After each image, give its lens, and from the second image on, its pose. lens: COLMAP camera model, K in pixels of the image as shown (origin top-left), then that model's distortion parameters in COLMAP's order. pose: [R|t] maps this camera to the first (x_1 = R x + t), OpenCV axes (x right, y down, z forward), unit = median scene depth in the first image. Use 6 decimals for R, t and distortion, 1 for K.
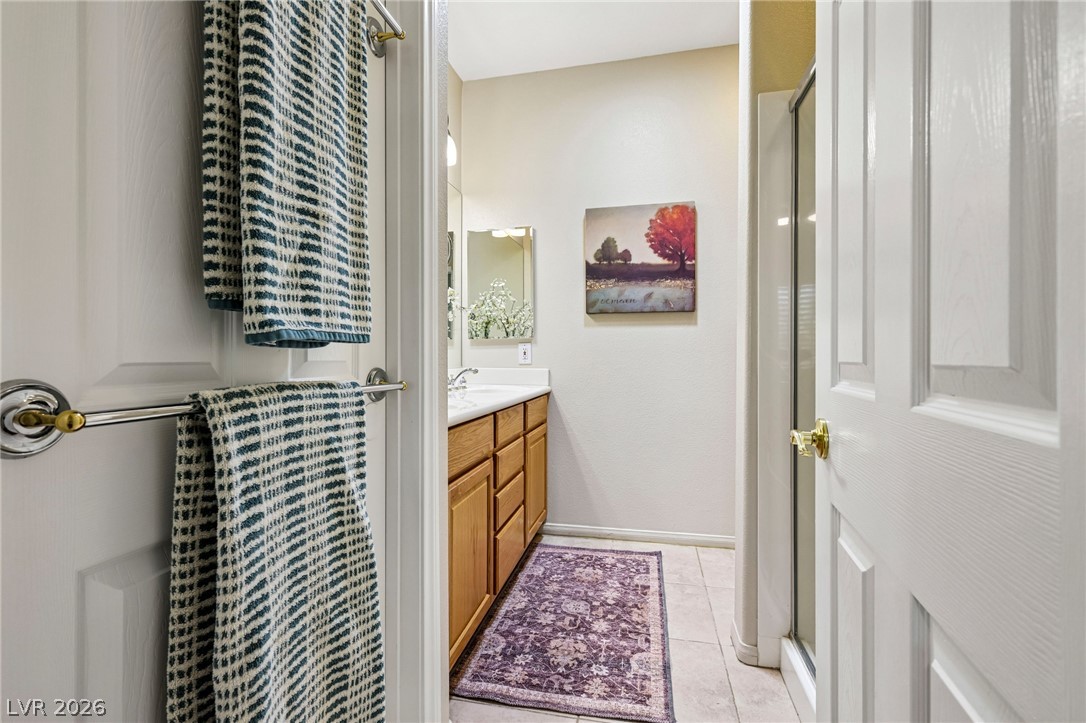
lens RADIAL K [[480.8, 0, 544.4], [0, 480.8, 355.5], [0, 0, 1]] dist [0.003972, 0.000197]
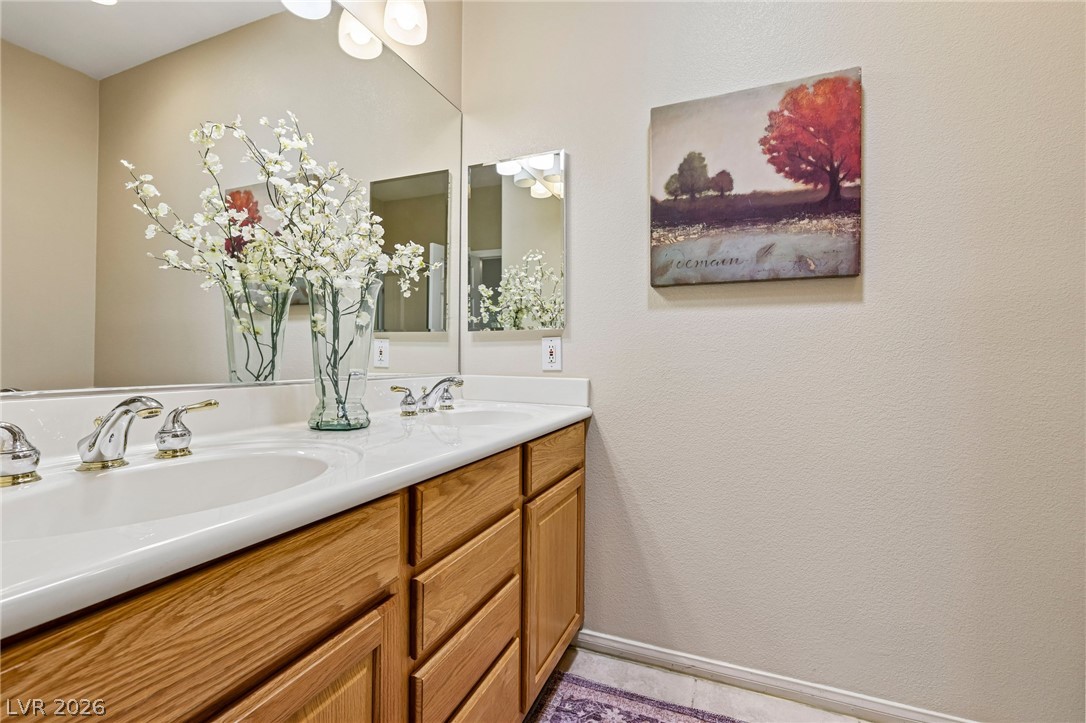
lens RADIAL K [[480.8, 0, 543.9], [0, 480.8, 355.5], [0, 0, 1]] dist [0.003972, 0.000197]
pose [[0.983661, 0.006360, -0.179920, 0.066658], [-0.006175, 0.999980, 0.001585, -0.002992], [0.179926, -0.000448, 0.983680, 0.410537]]
